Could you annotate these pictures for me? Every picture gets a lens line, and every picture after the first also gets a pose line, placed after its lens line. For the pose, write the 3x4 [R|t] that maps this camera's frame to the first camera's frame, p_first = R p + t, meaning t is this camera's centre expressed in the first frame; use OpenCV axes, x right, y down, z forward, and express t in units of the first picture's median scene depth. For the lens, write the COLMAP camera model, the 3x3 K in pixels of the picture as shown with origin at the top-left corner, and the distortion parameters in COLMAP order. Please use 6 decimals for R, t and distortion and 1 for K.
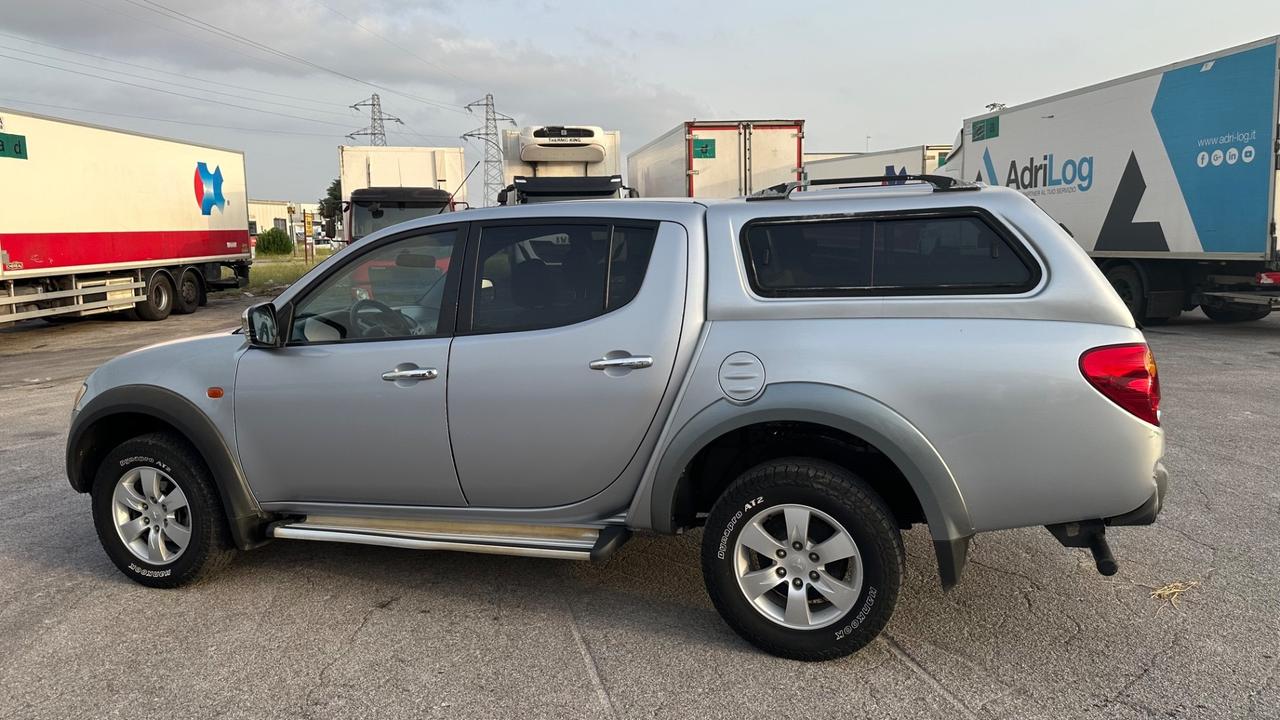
lens RADIAL K [[900.8, 0, 647.6], [0, 900.8, 364.3], [0, 0, 1]] dist [0.132829, -0.179194]
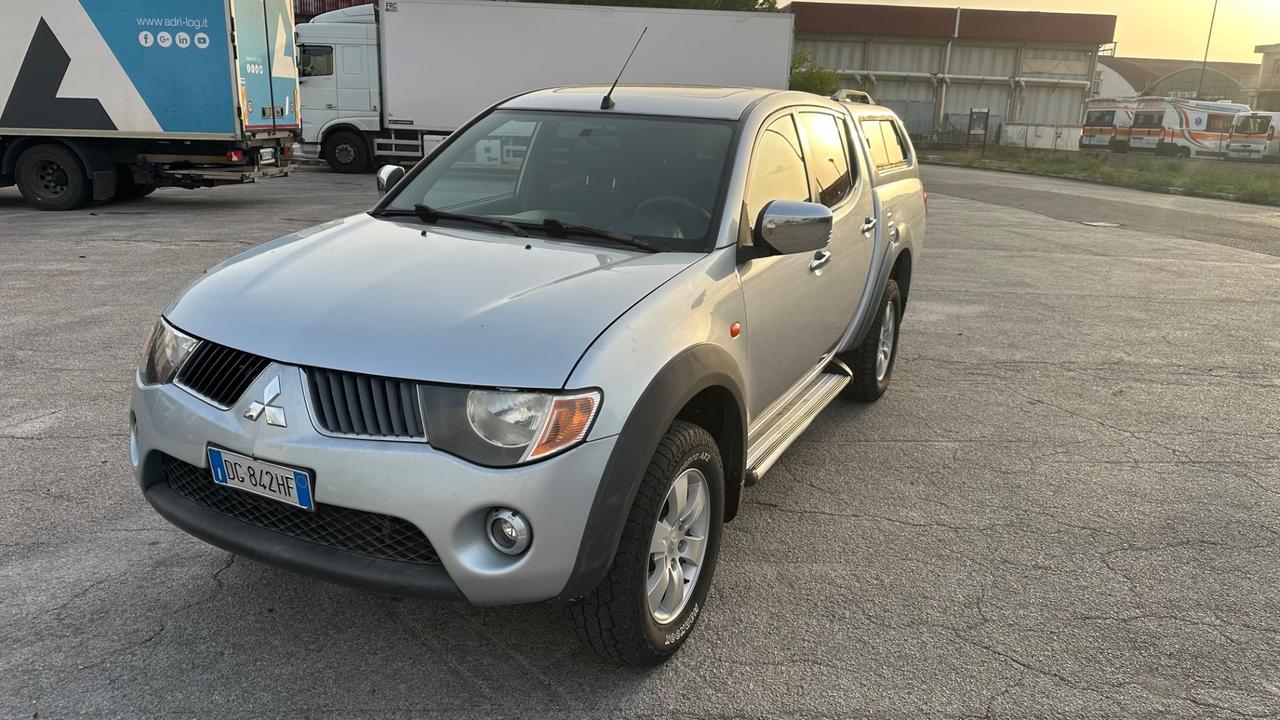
lens RADIAL K [[919.9, 0, 644.5], [0, 919.9, 358.3], [0, 0, 1]] dist [0.012968, -0.021602]
pose [[0.143539, -0.224227, 0.963908, -0.311798], [0.104132, 0.972009, 0.210605, -0.029445], [-0.984151, 0.070143, 0.162871, 0.258470]]
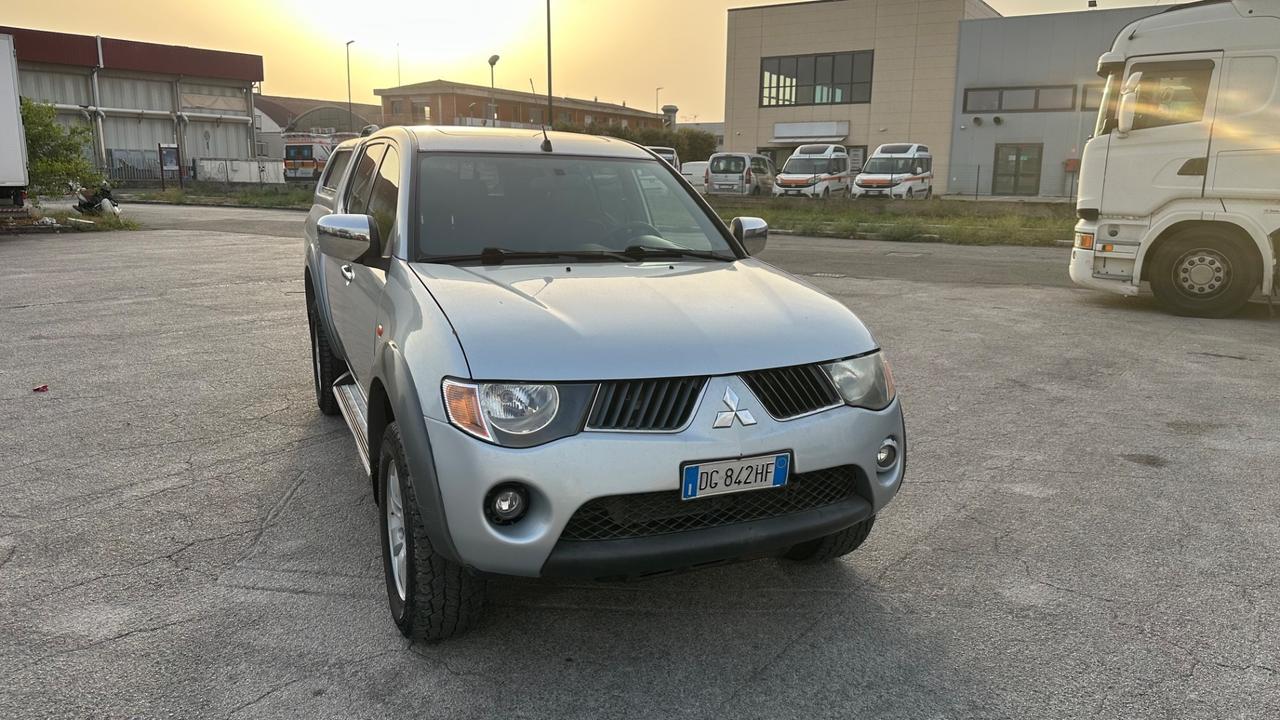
lens RADIAL K [[909.7, 0, 648.4], [0, 909.7, 356.9], [0, 0, 1]] dist [0.072447, -0.103504]
pose [[-0.670622, -0.131712, 0.730012, -0.289858], [0.110189, 0.955505, 0.273622, -0.055605], [-0.733569, 0.263937, -0.626269, 0.464174]]
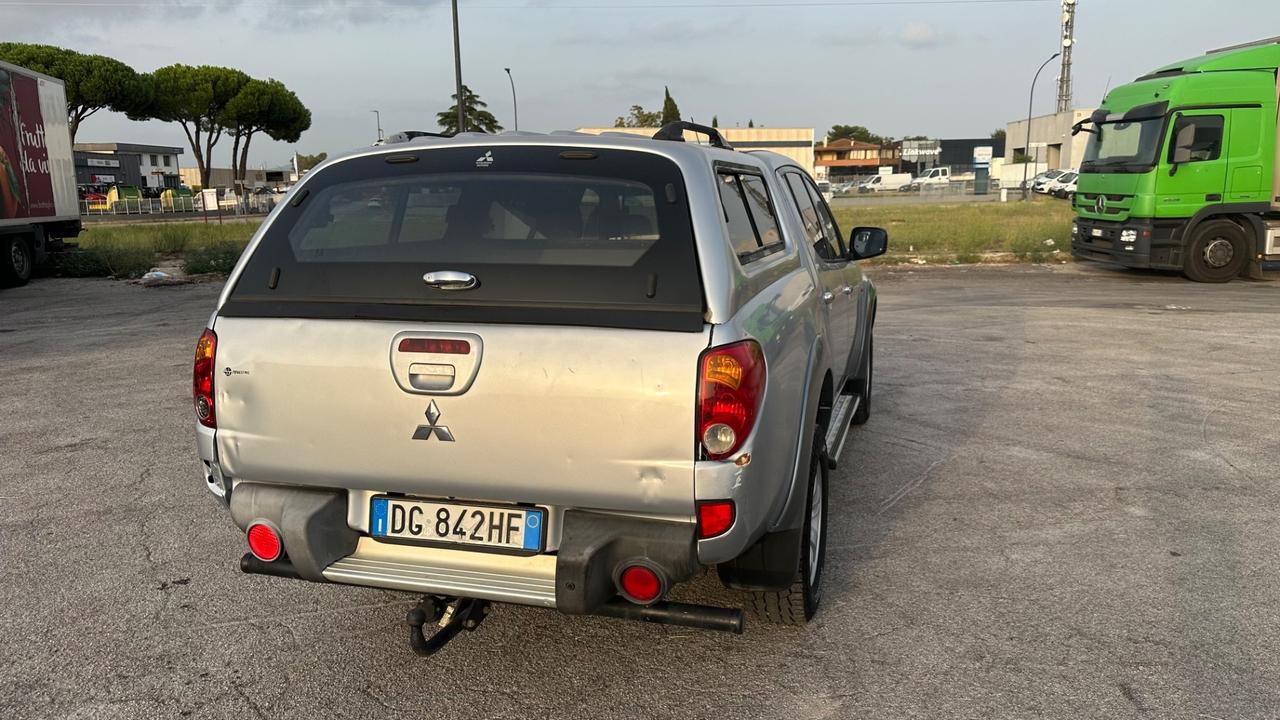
lens RADIAL K [[909.7, 0, 648.4], [0, 909.7, 356.9], [0, 0, 1]] dist [0.072447, -0.103504]
pose [[0.023024, 0.205090, -0.978472, 0.281320], [-0.131694, 0.970825, 0.200388, -0.045184], [0.991023, 0.124245, 0.049362, 0.271261]]
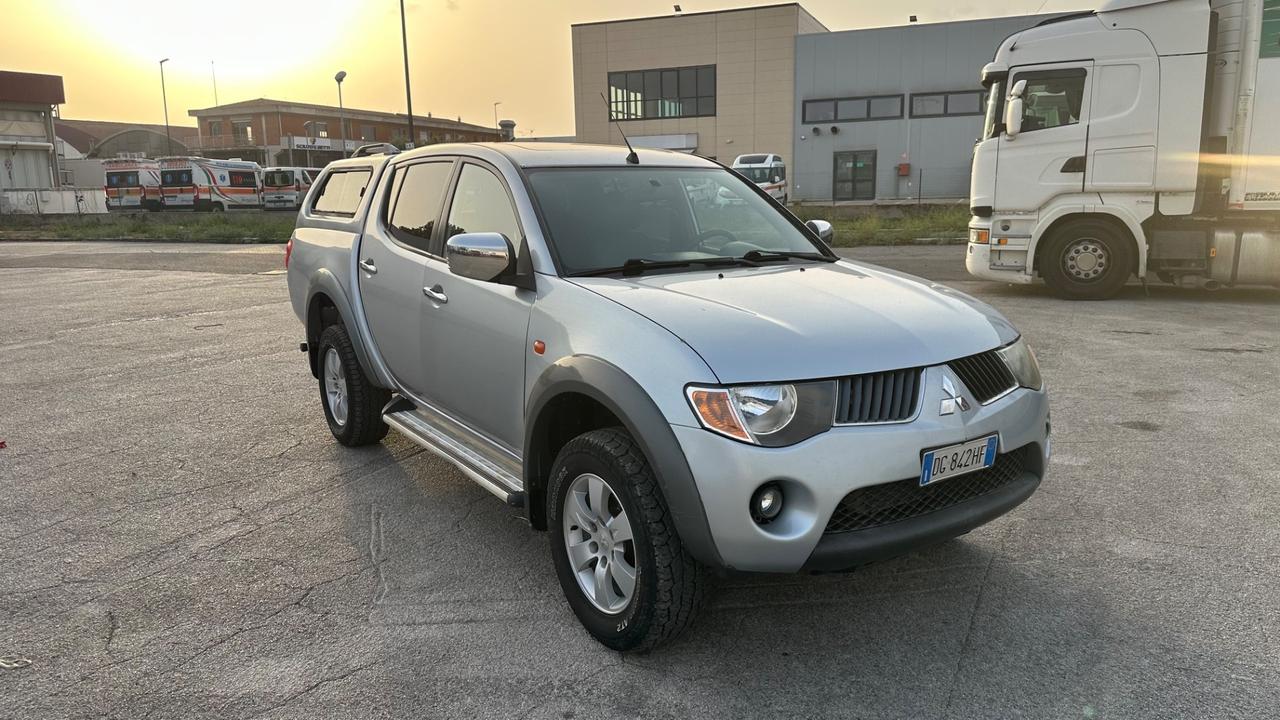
lens RADIAL K [[909.7, 0, 648.4], [0, 909.7, 356.9], [0, 0, 1]] dist [0.072447, -0.103504]
pose [[-0.793108, -0.073033, 0.604687, -0.237675], [0.125763, 0.951755, 0.279903, -0.063724], [-0.595956, 0.298041, -0.745660, 0.518294]]
